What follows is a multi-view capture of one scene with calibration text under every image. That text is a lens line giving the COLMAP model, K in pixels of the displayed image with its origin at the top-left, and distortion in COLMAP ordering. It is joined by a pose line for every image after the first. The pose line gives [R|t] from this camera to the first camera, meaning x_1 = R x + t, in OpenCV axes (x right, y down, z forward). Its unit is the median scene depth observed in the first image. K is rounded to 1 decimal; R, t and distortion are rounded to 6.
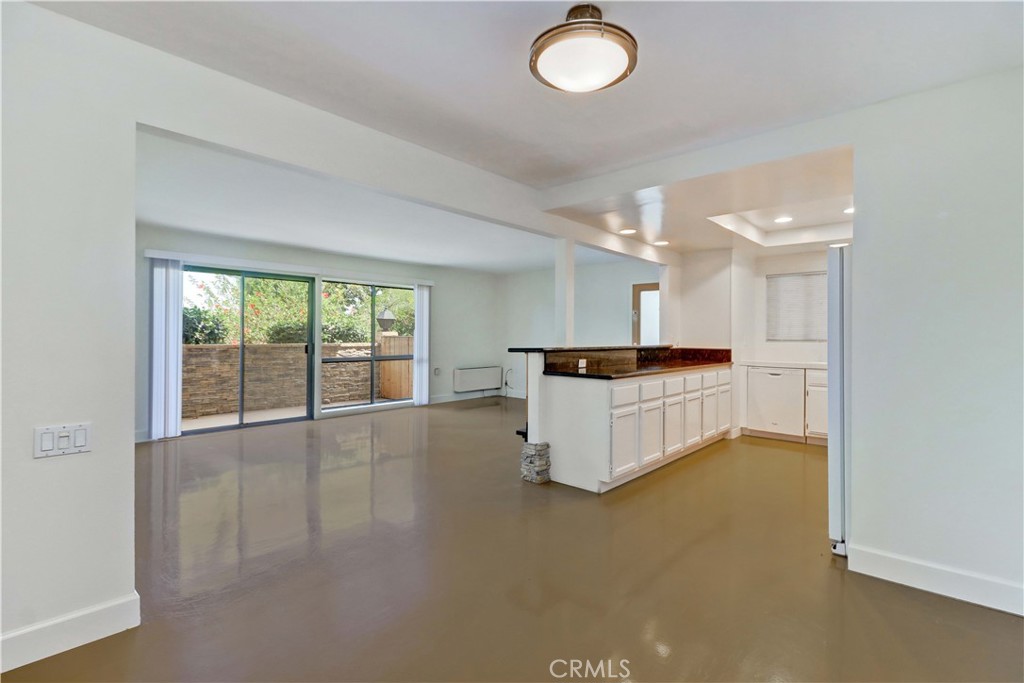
lens RADIAL K [[469.3, 0, 527.2], [0, 469.3, 338.9], [0, 0, 1]] dist [0.016125, -0.001852]
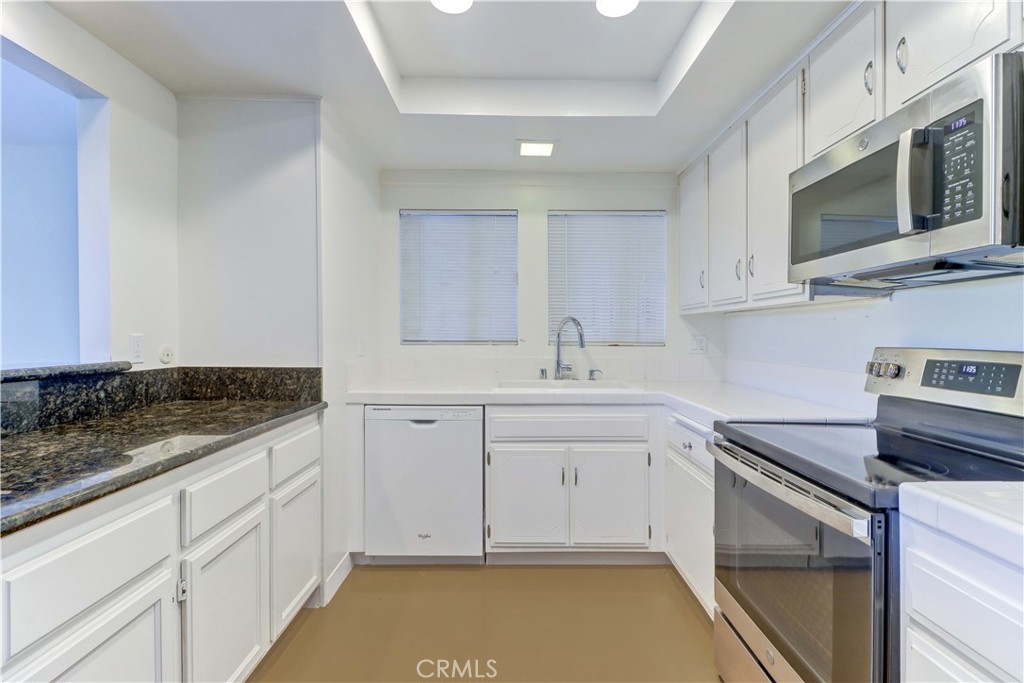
lens RADIAL K [[469.3, 0, 520.0], [0, 469.3, 347.1], [0, 0, 1]] dist [0.016125, -0.001852]
pose [[0.738661, -0.020004, 0.673780, 0.209106], [0.005798, 0.999711, 0.023324, -0.001918], [-0.674052, -0.013322, 0.738564, 0.432011]]
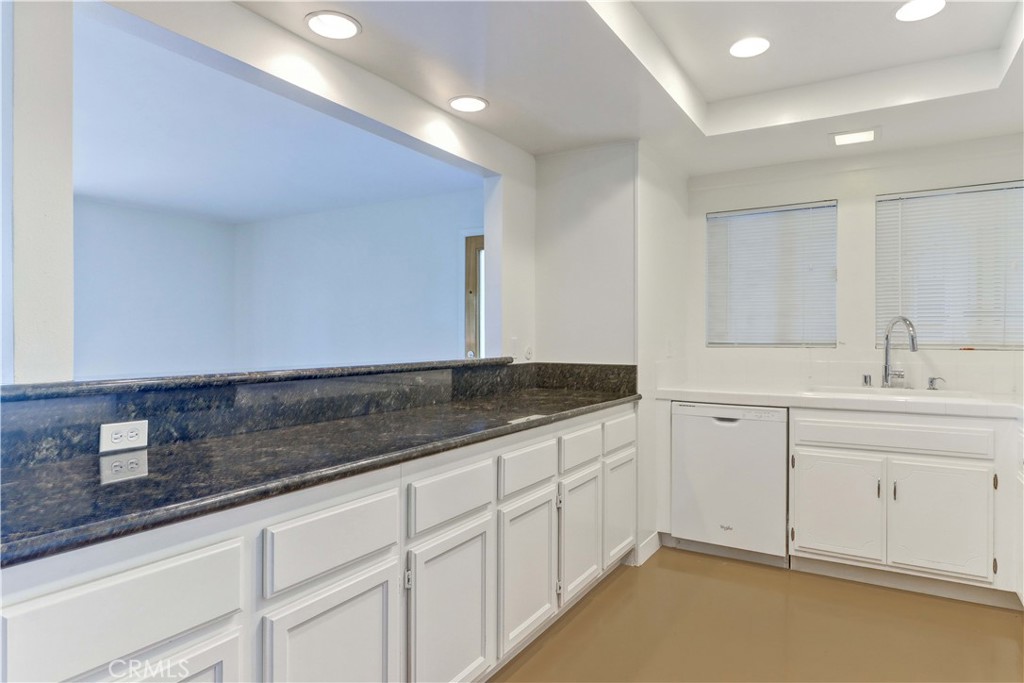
lens RADIAL K [[597.2, 0, 527.9], [0, 597.2, 348.9], [0, 0, 1]] dist [0.002657, -0.004360]
pose [[0.982287, -0.009759, 0.187130, 0.158537], [0.007545, 0.999893, 0.012537, -0.001491], [-0.187232, -0.010903, 0.982255, 0.324094]]
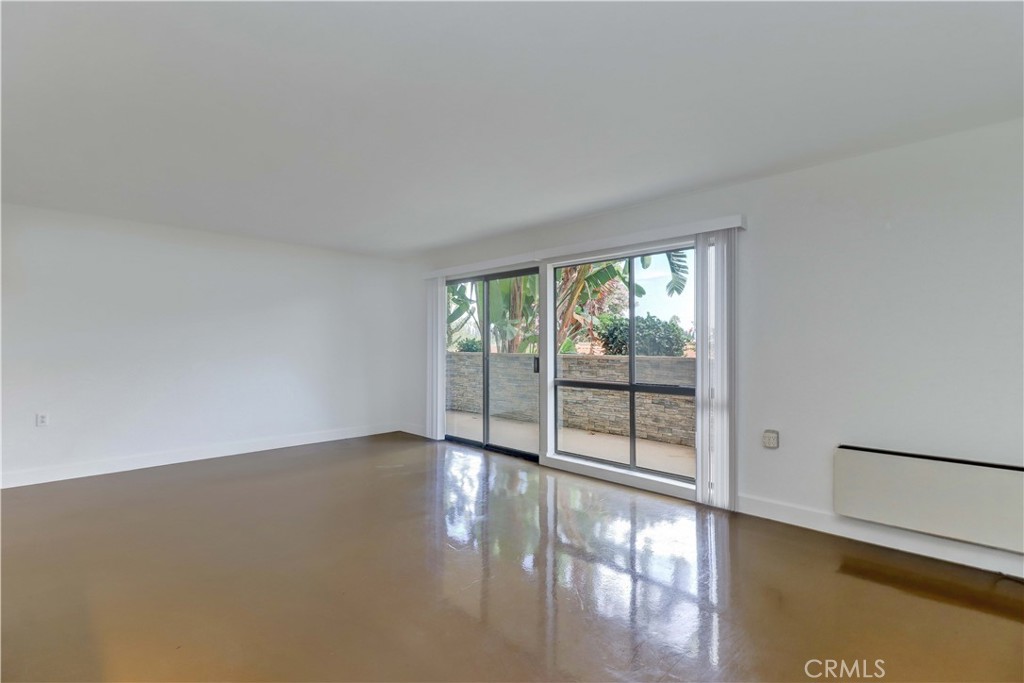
lens RADIAL K [[469.3, 0, 511.6], [0, 469.3, 339.7], [0, 0, 1]] dist [0.016125, -0.001852]
pose [[-0.037718, -0.010943, -0.999229, 0.228948], [-0.007539, 0.999915, -0.010666, -0.007559], [0.999260, 0.007131, -0.037797, 0.846126]]
